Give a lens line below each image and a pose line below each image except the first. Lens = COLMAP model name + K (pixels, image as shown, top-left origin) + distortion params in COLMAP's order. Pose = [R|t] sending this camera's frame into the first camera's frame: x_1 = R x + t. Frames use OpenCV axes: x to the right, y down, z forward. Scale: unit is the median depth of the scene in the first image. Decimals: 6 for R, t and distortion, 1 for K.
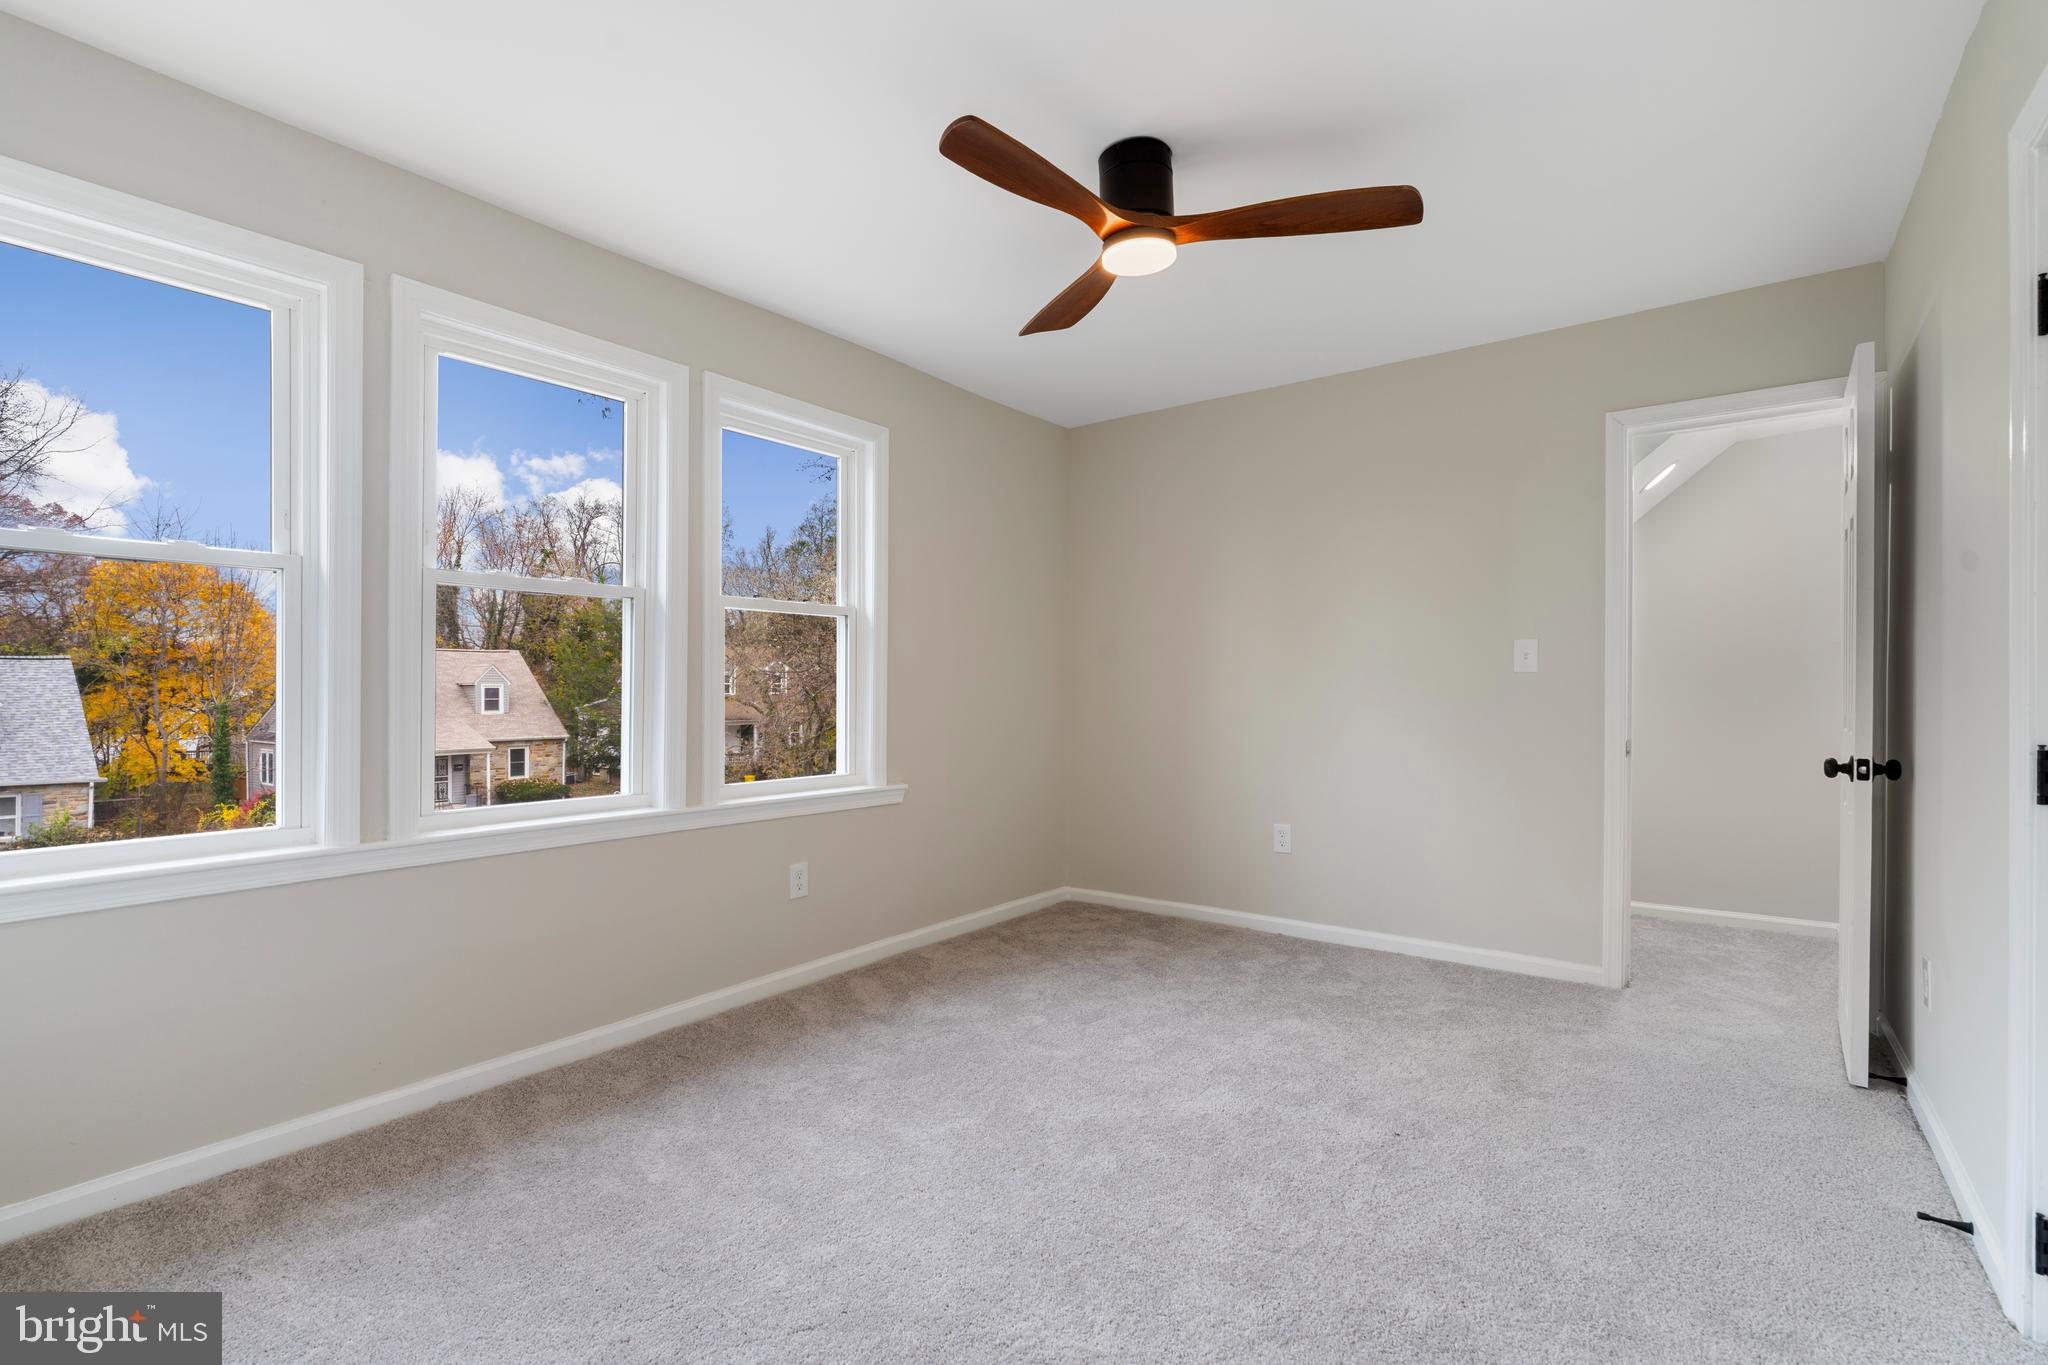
lens RADIAL K [[939.8, 0, 1024.0], [0, 939.8, 682.5], [0, 0, 1]] dist [-0.000462, 0.000016]
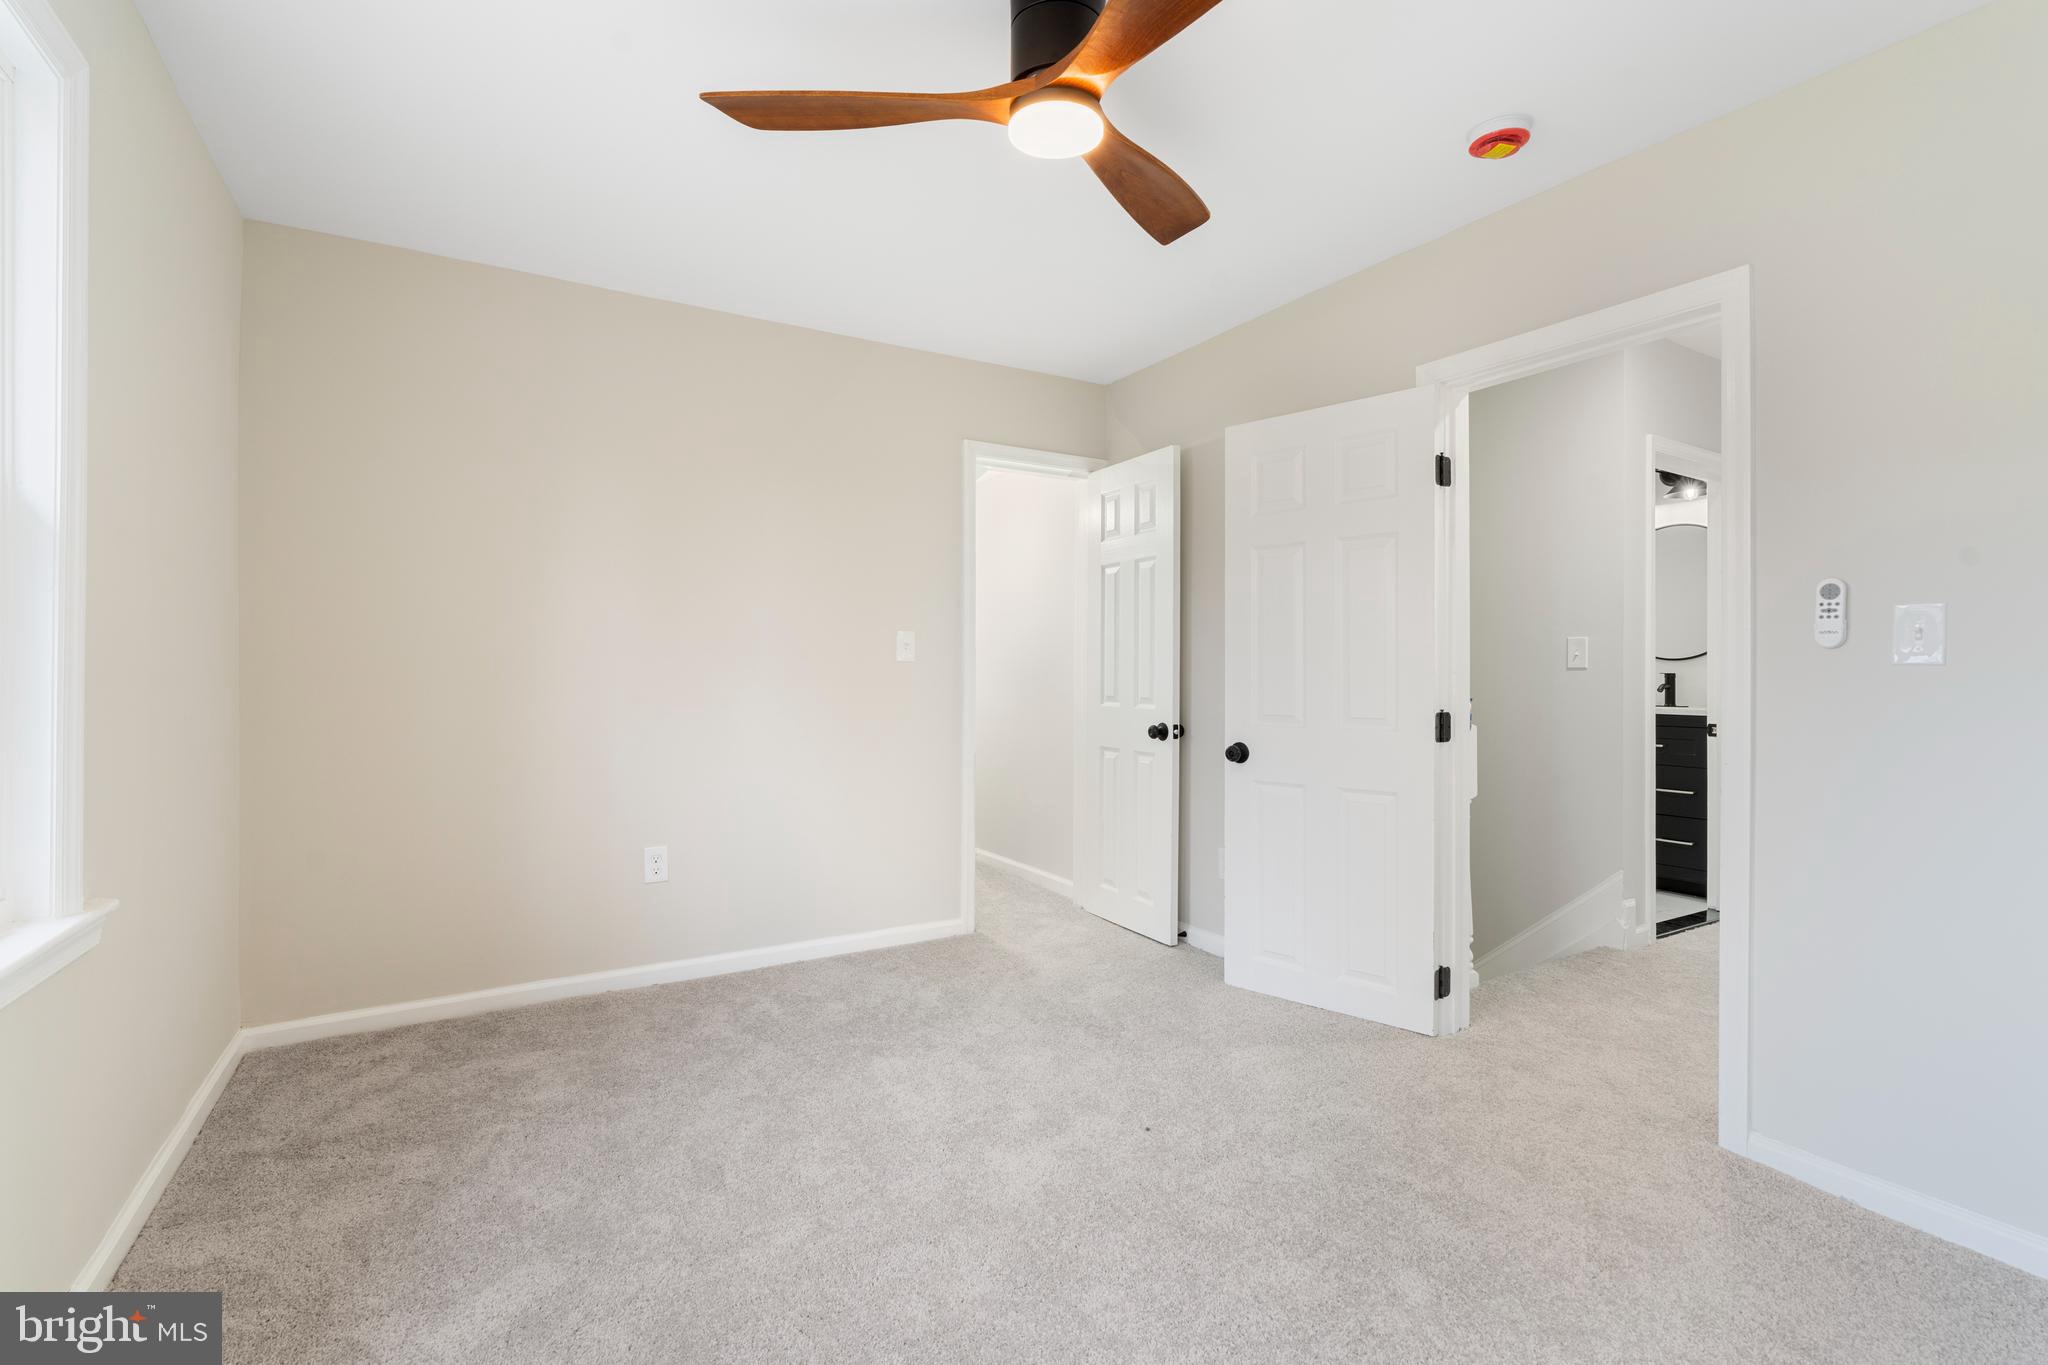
lens RADIAL K [[925.1, 0, 1024.9], [0, 925.1, 667.5], [0, 0, 1]] dist [-0.001712, 0.000103]
pose [[0.372669, 0.007519, 0.927934, -0.380836], [-0.006266, 0.999965, -0.005586, 0.000393], [-0.927943, -0.003733, 0.372703, 0.463801]]
